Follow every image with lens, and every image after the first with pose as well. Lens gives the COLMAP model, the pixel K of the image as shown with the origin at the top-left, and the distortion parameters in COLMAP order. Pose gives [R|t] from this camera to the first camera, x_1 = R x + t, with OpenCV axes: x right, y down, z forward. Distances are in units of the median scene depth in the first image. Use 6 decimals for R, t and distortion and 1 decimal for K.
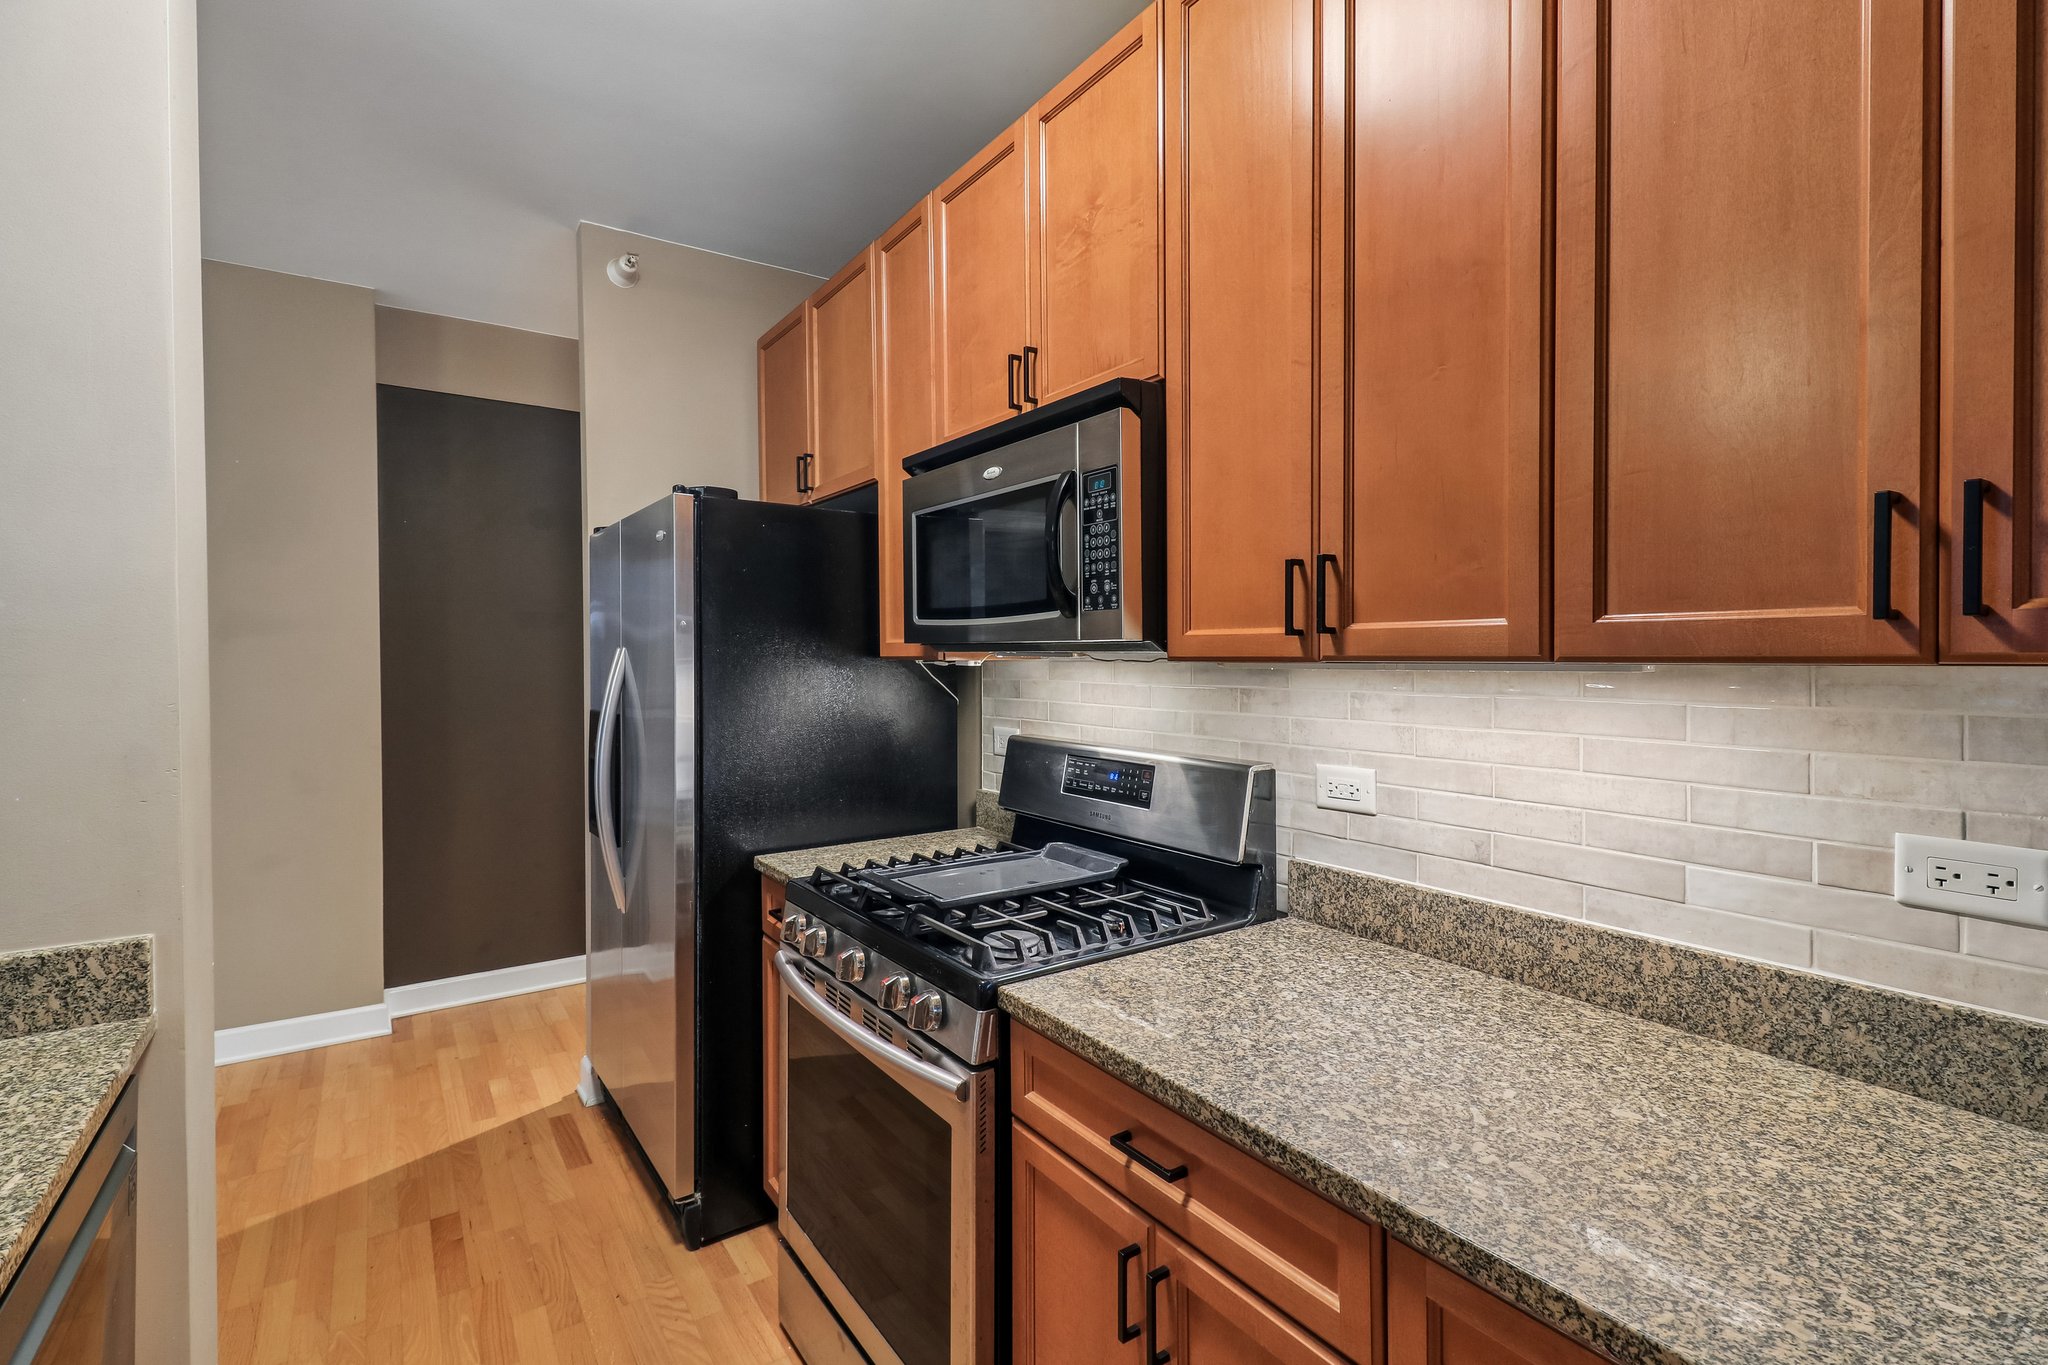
lens RADIAL K [[957.2, 0, 1024.3], [0, 957.2, 666.9], [0, 0, 1]] dist [0.014550, -0.006320]
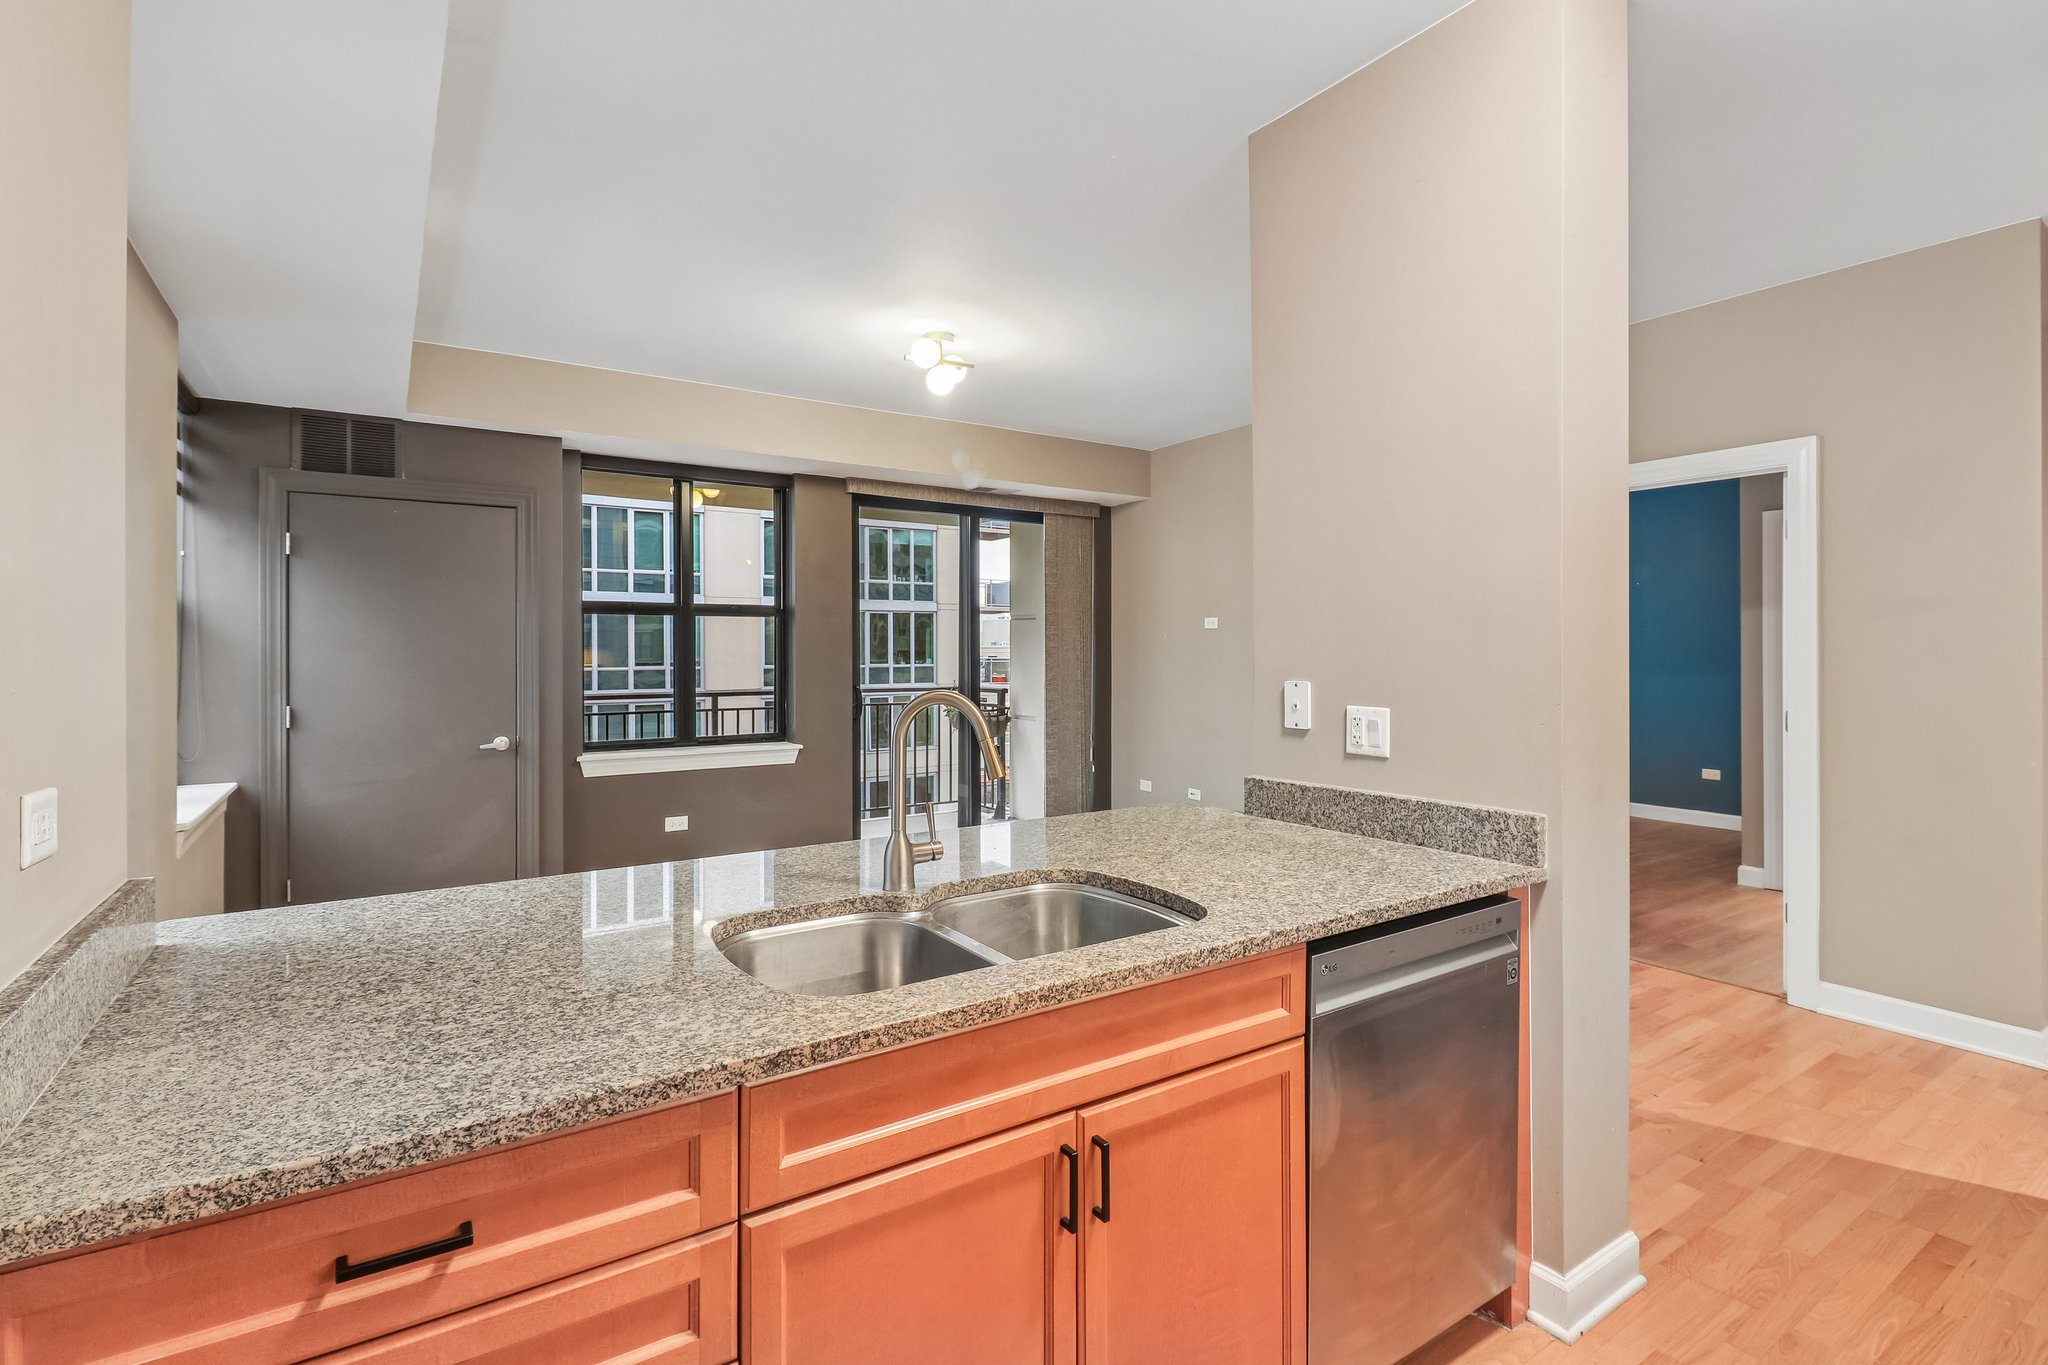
lens RADIAL K [[957.2, 0, 1001.5], [0, 957.2, 658.3], [0, 0, 1]] dist [0.014550, -0.006320]
pose [[-0.020328, 0.008238, -0.999759, 0.496592], [-0.008761, 0.999926, 0.008417, 0.029570], [0.999755, 0.008930, -0.020254, 0.172092]]
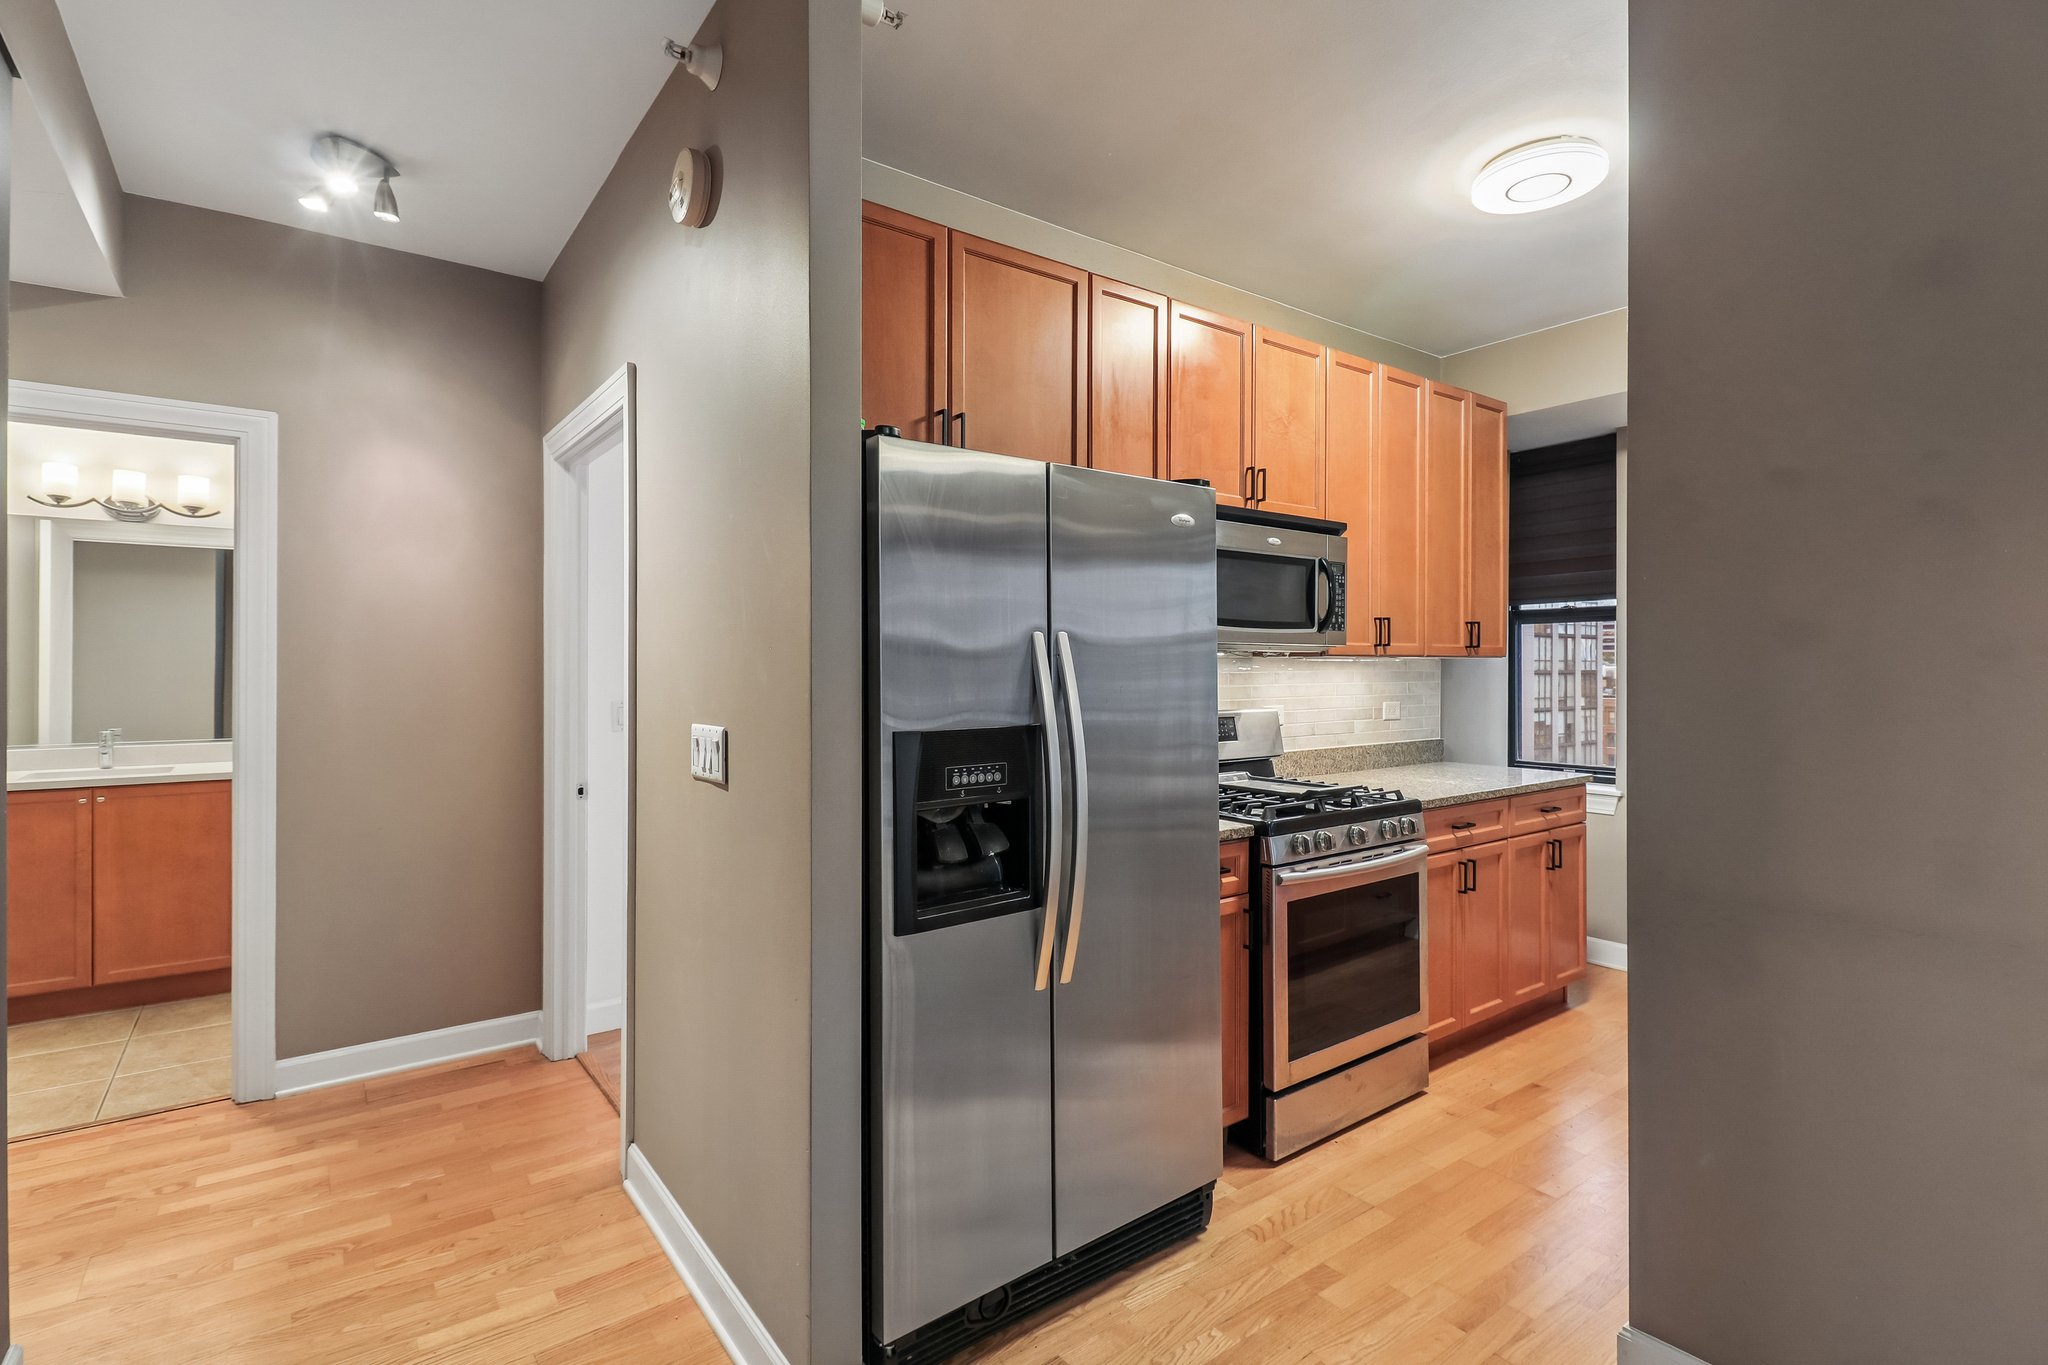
lens RADIAL K [[957.2, 0, 1019.9], [0, 957.2, 667.4], [0, 0, 1]] dist [0.014550, -0.006320]
pose [[-0.048232, 0.006207, 0.998817, -1.963088], [0.016989, 0.999841, -0.005393, 0.018930], [-0.998692, 0.016709, -0.048330, 1.798125]]
